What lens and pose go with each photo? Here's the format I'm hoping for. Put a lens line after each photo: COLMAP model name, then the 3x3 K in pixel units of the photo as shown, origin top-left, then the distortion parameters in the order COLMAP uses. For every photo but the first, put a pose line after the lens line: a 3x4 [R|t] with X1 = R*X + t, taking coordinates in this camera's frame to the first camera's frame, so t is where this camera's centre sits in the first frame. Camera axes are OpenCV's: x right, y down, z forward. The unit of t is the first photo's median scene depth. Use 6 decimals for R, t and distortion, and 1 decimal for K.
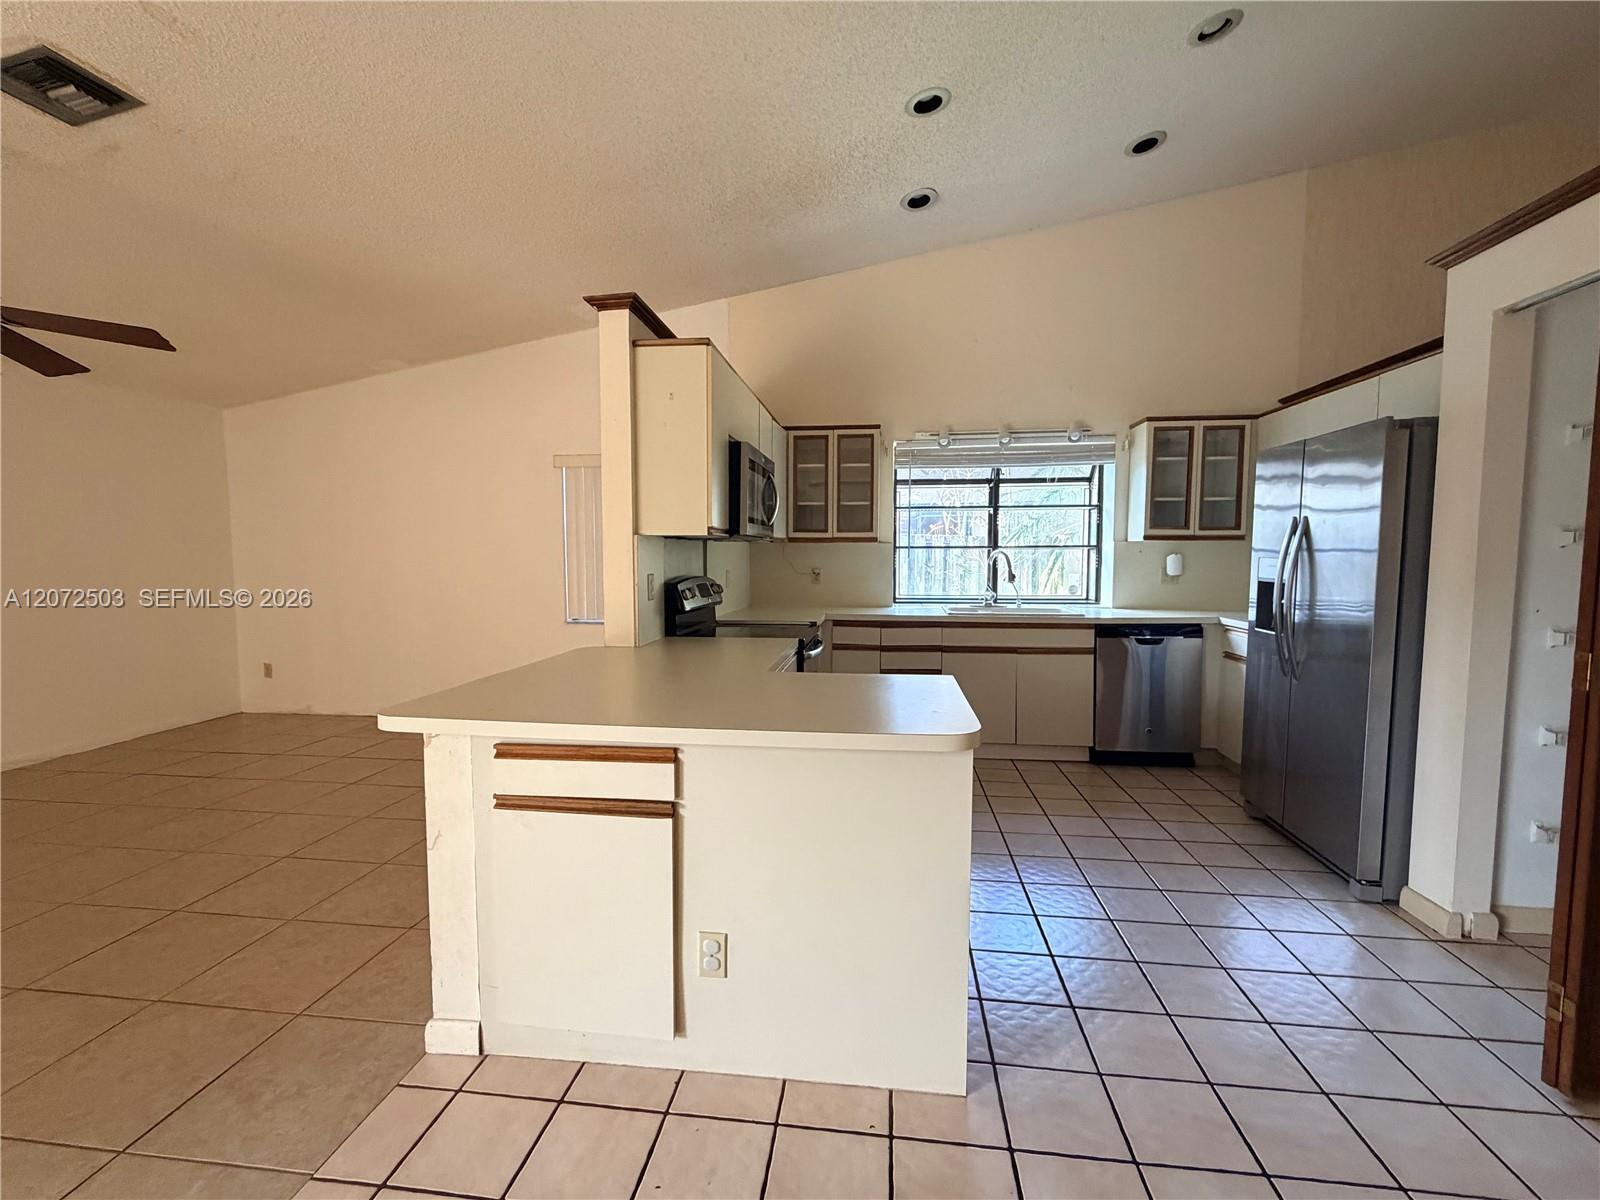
lens RADIAL K [[703.7, 0, 798.7], [0, 703.7, 602.3], [0, 0, 1]] dist [-0.001660, 0.001057]
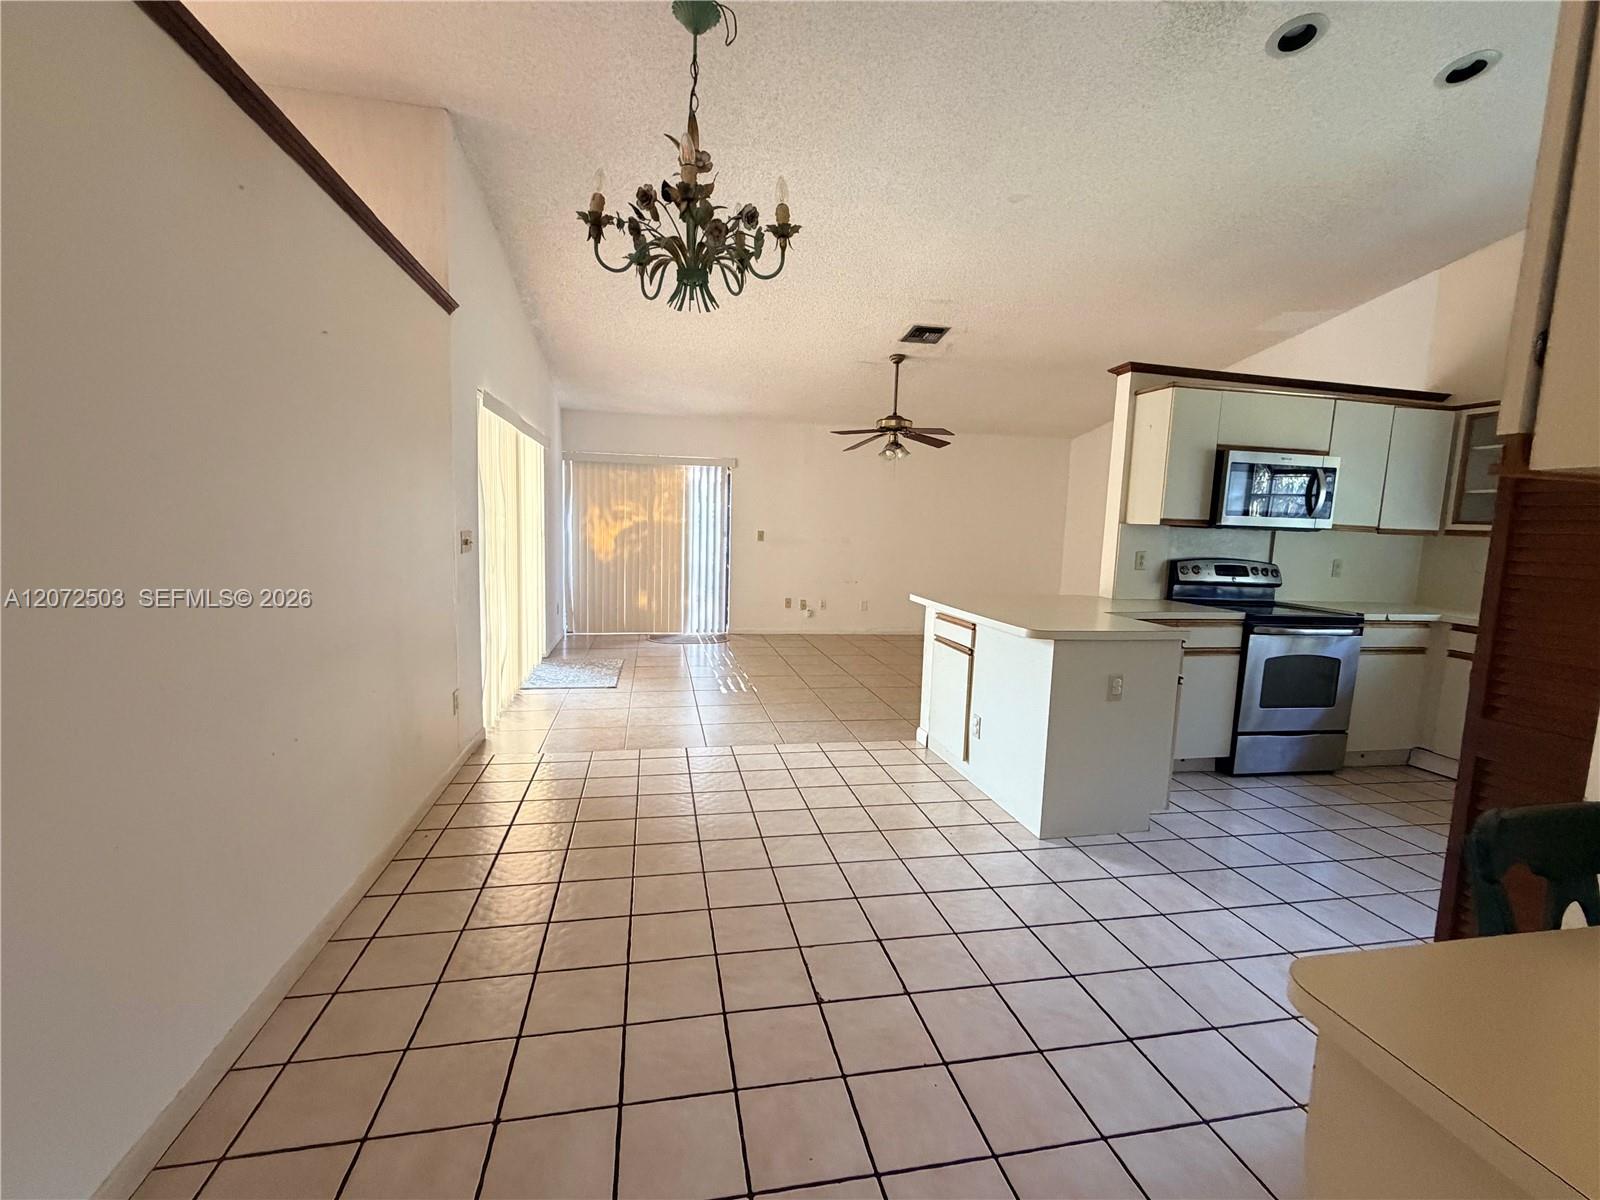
lens RADIAL K [[703.7, 0, 807.2], [0, 703.7, 609.9], [0, 0, 1]] dist [-0.001660, 0.001057]
pose [[0.333626, 0.127248, -0.934078, 1.504053], [-0.100427, 0.990007, 0.098997, 0.006341], [0.937341, 0.060779, 0.343071, -0.188163]]
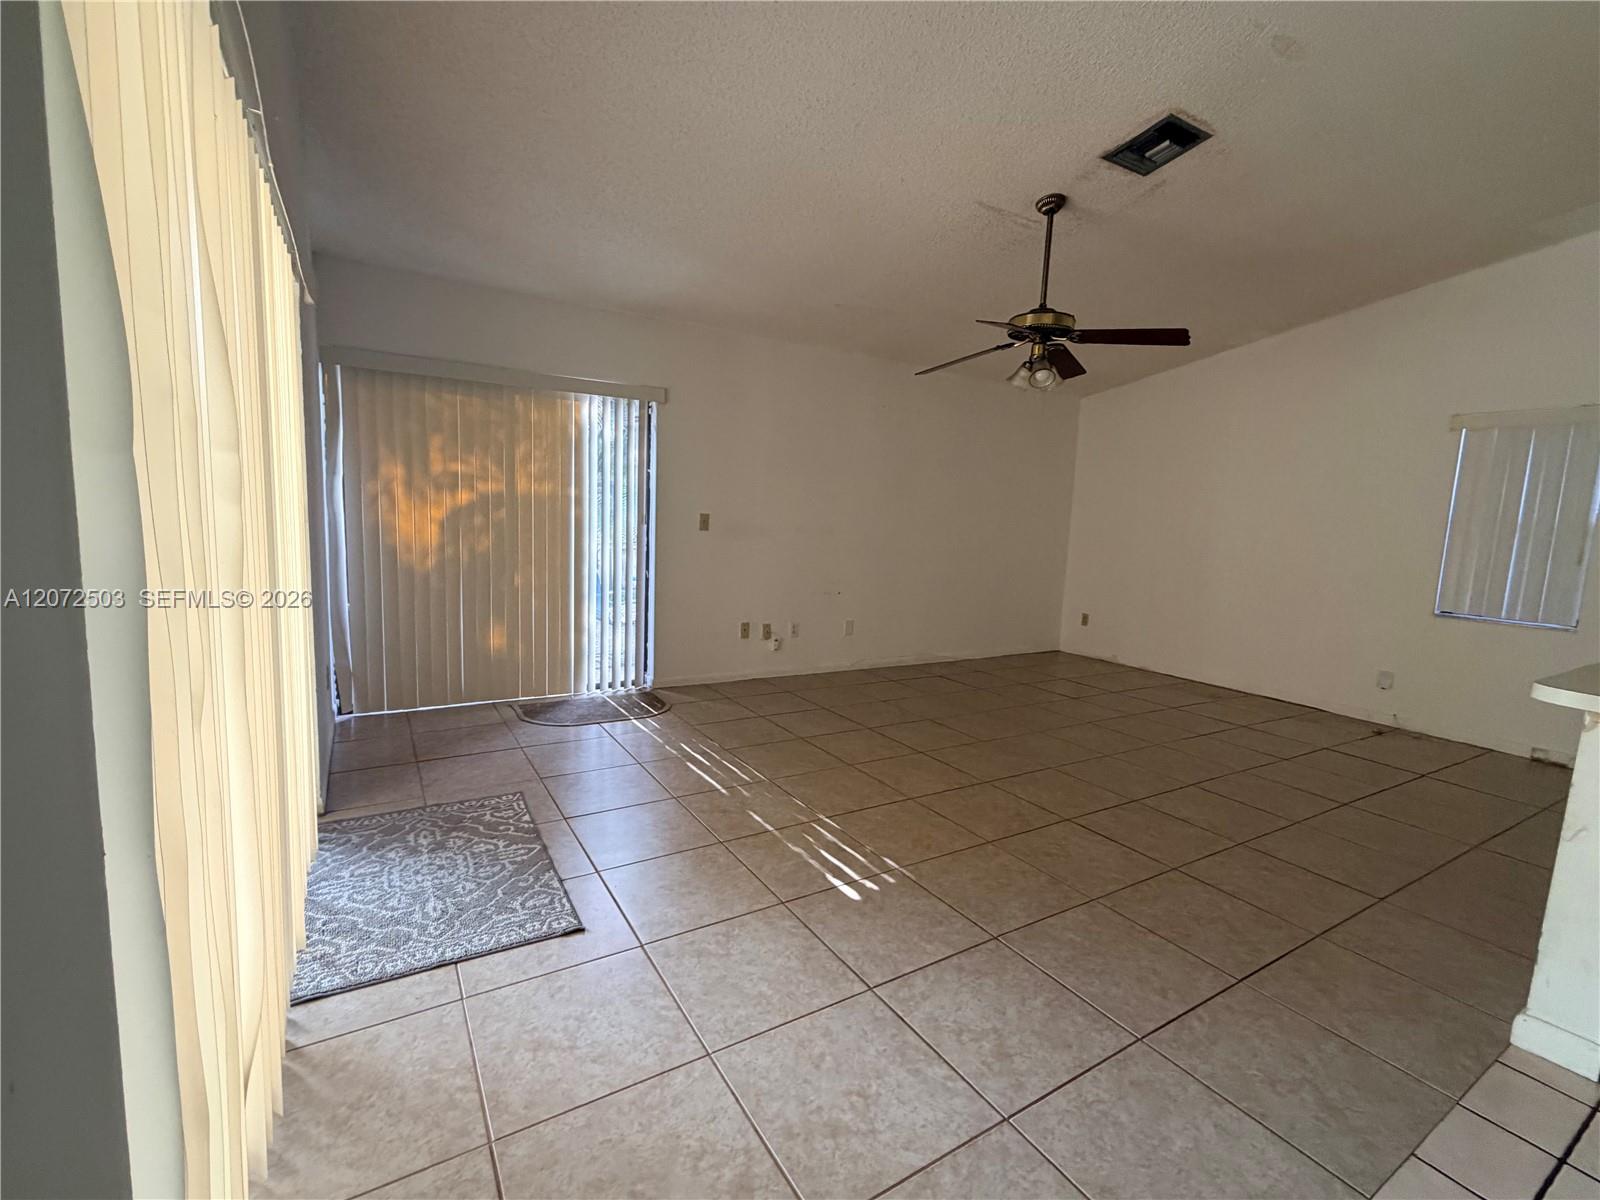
lens RADIAL K [[703.7, 0, 801.9], [0, 703.7, 601.0], [0, 0, 1]] dist [-0.001660, 0.001057]
pose [[0.628616, 0.123786, -0.767802, -0.472901], [-0.099799, 0.991929, 0.078213, 0.066084], [0.771286, 0.027460, 0.635896, -0.363777]]
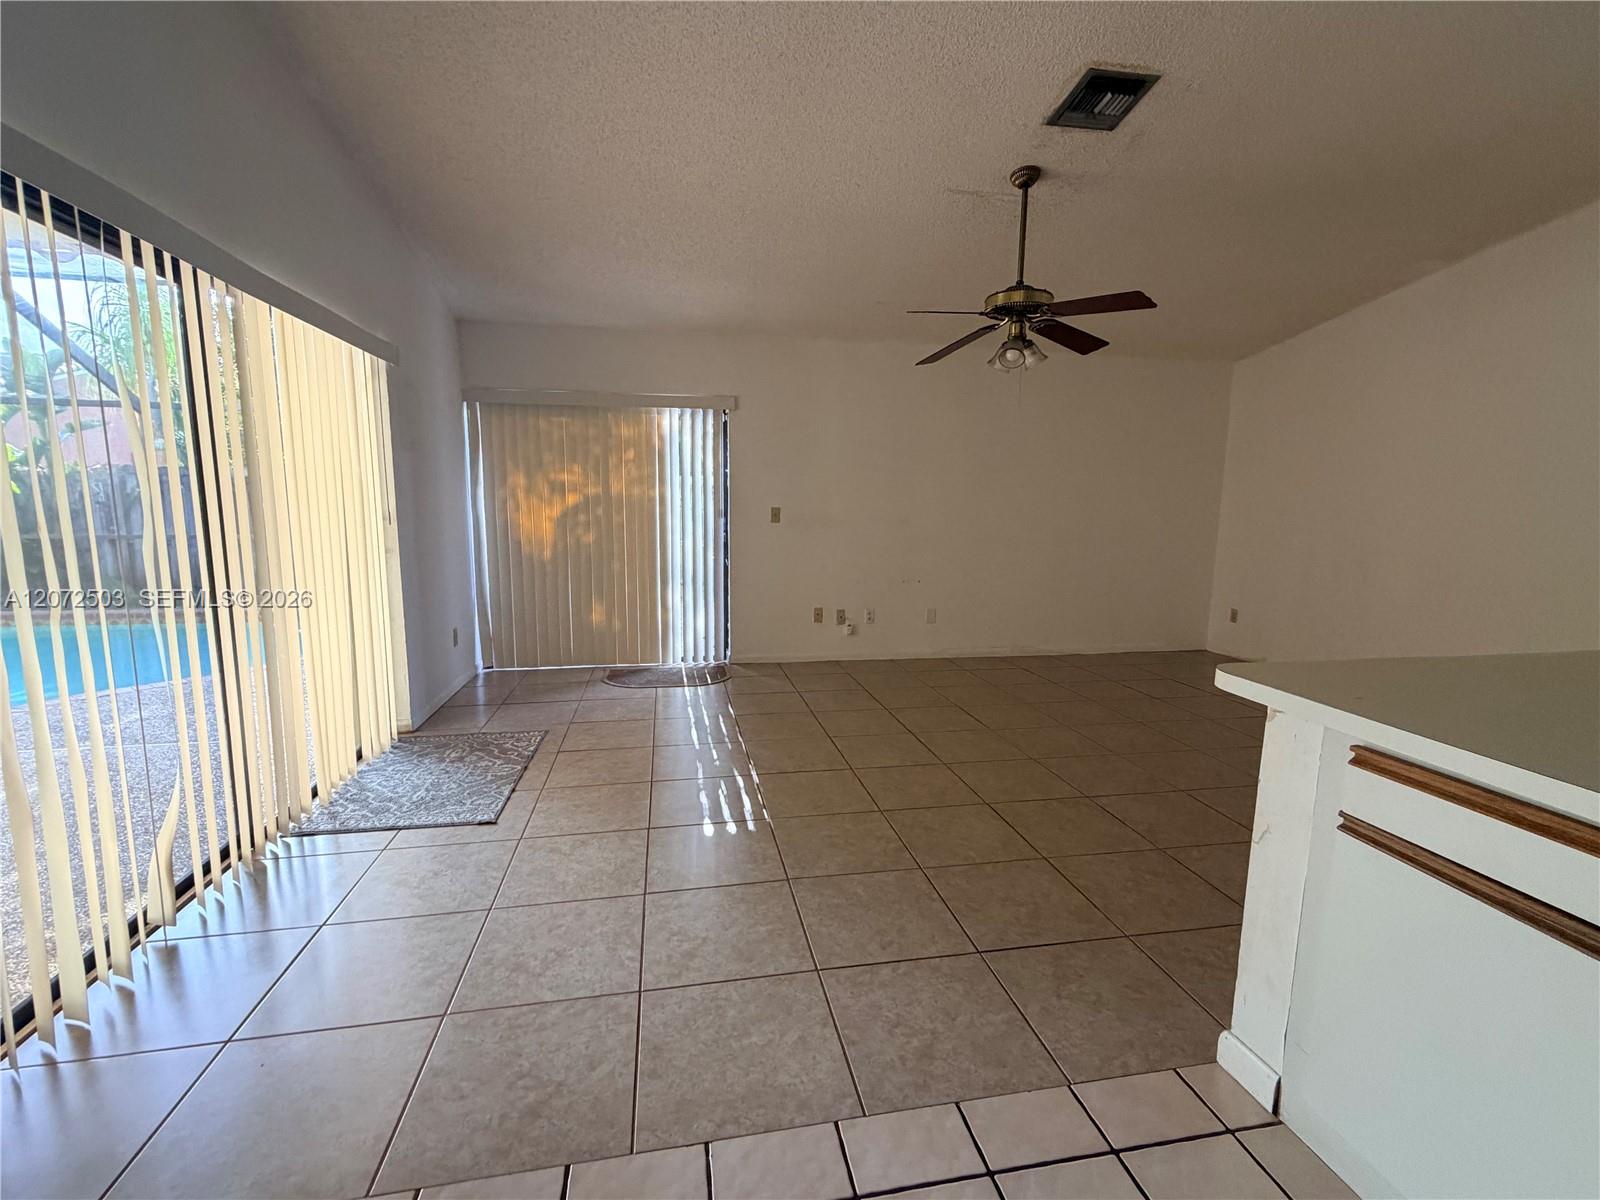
lens RADIAL K [[703.7, 0, 804.5], [0, 703.7, 605.0], [0, 0, 1]] dist [-0.001660, 0.001057]
pose [[0.314590, 0.143289, -0.938350, 0.046839], [-0.080883, 0.988992, 0.123905, 0.013572], [0.945775, 0.036917, 0.322717, 0.212193]]
